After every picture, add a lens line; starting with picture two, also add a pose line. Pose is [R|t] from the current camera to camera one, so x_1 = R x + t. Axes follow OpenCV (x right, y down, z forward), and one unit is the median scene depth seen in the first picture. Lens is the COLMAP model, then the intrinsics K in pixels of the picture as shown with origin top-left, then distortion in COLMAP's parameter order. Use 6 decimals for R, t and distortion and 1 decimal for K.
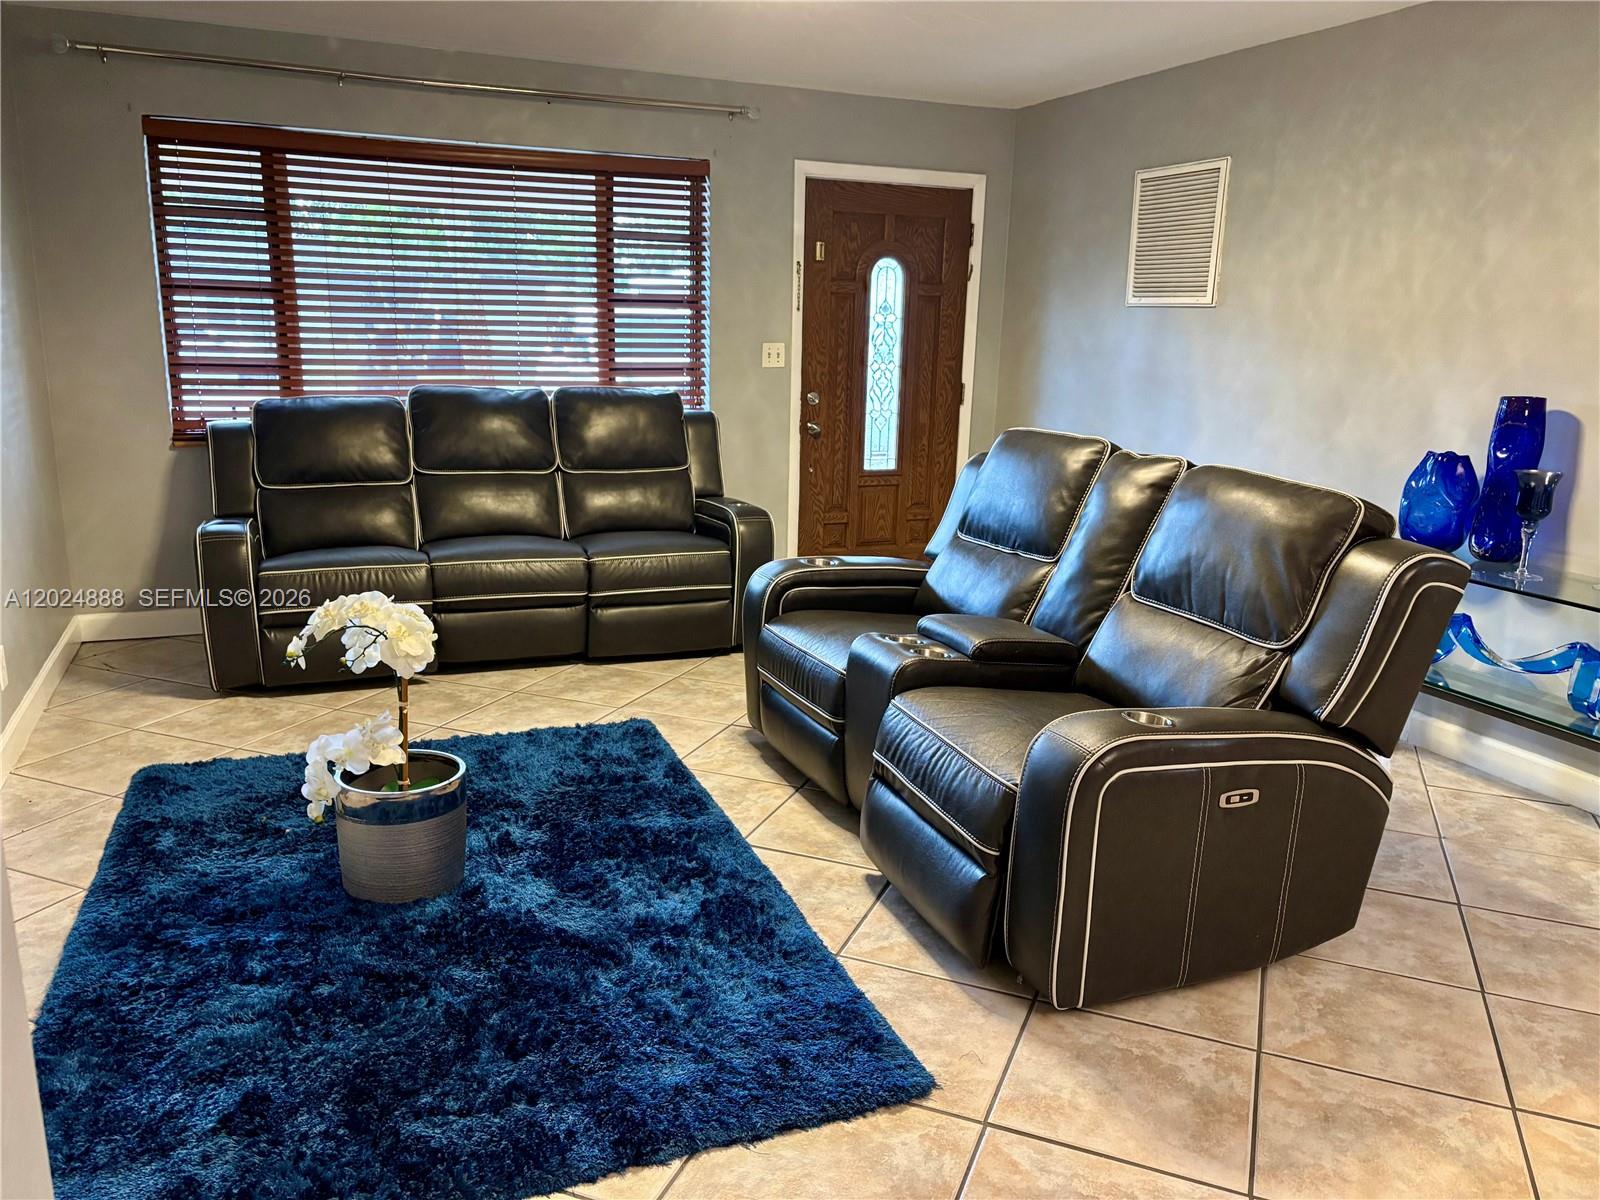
lens RADIAL K [[1210.0, 0, 815.3], [0, 1210.0, 611.1], [0, 0, 1]] dist [0.042906, -0.039867]
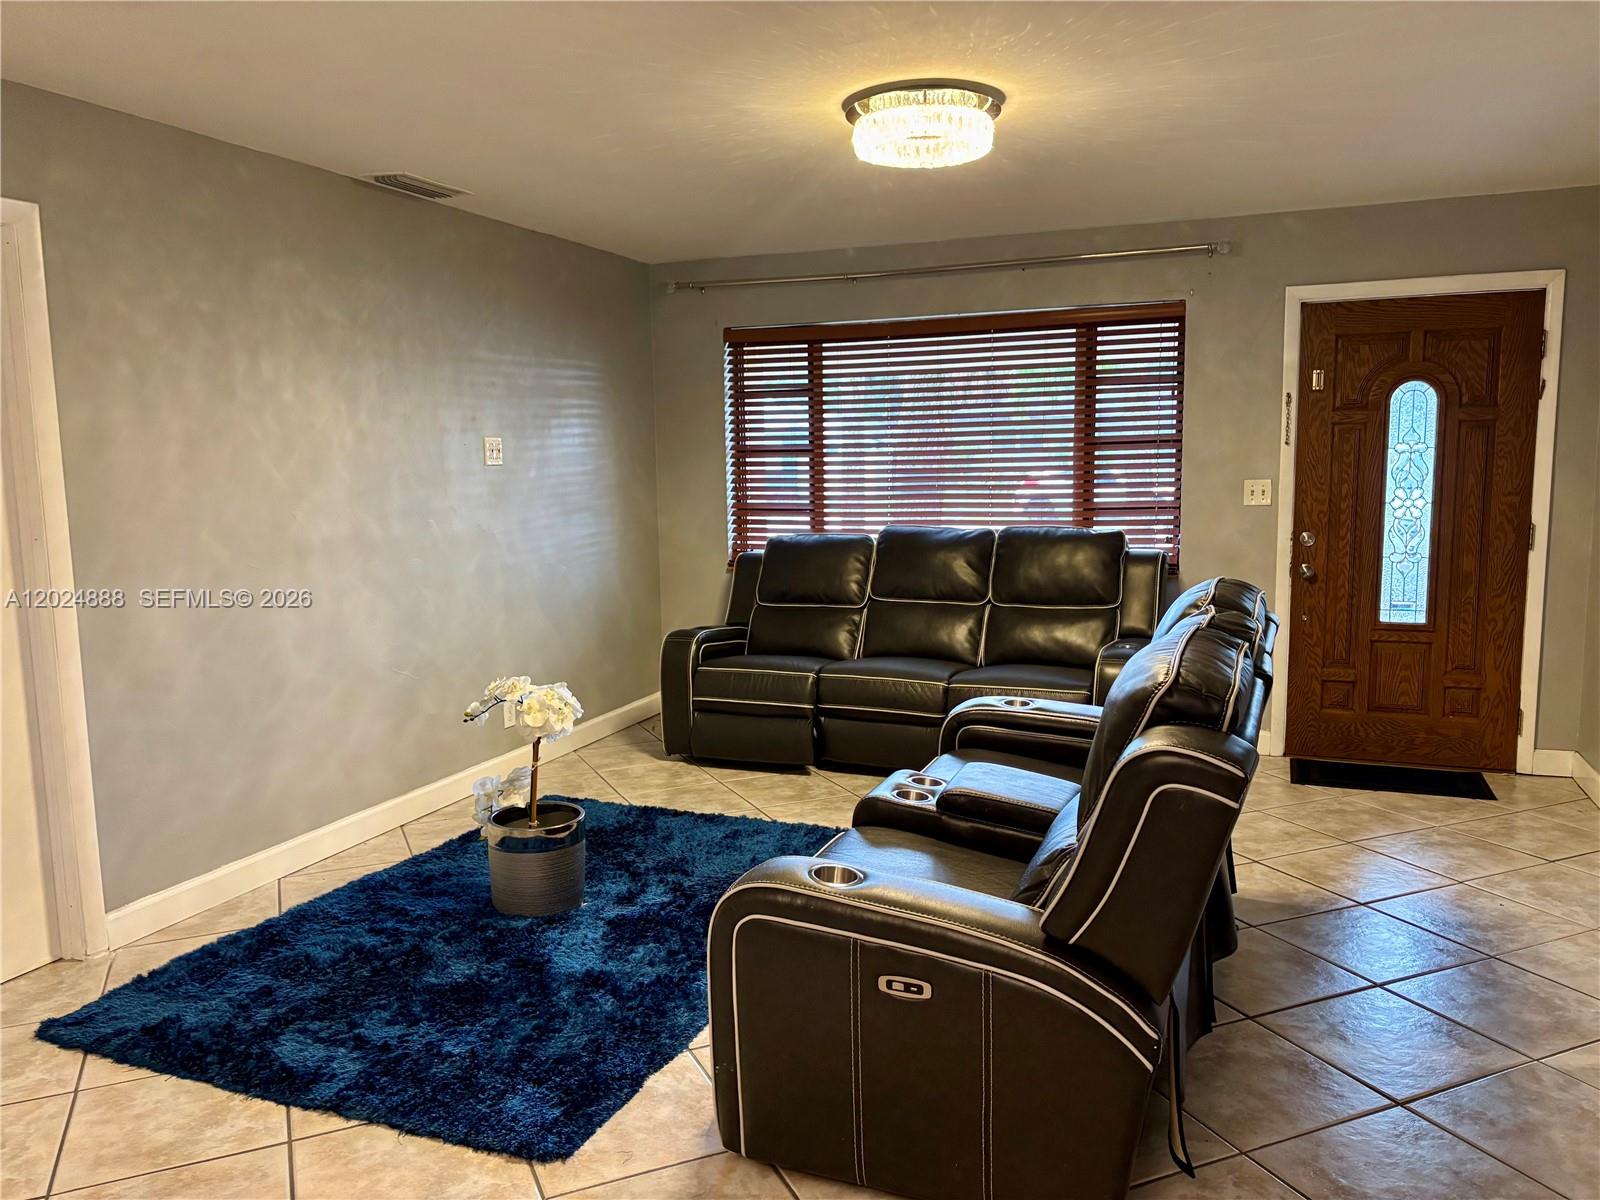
lens RADIAL K [[1210.0, 0, 816.0], [0, 1210.0, 614.6], [0, 0, 1]] dist [0.042906, -0.039867]
pose [[0.716866, 0.057914, -0.694802, 0.386908], [-0.131146, 0.989956, -0.052795, -0.026551], [0.684766, 0.128967, 0.717261, 0.117778]]
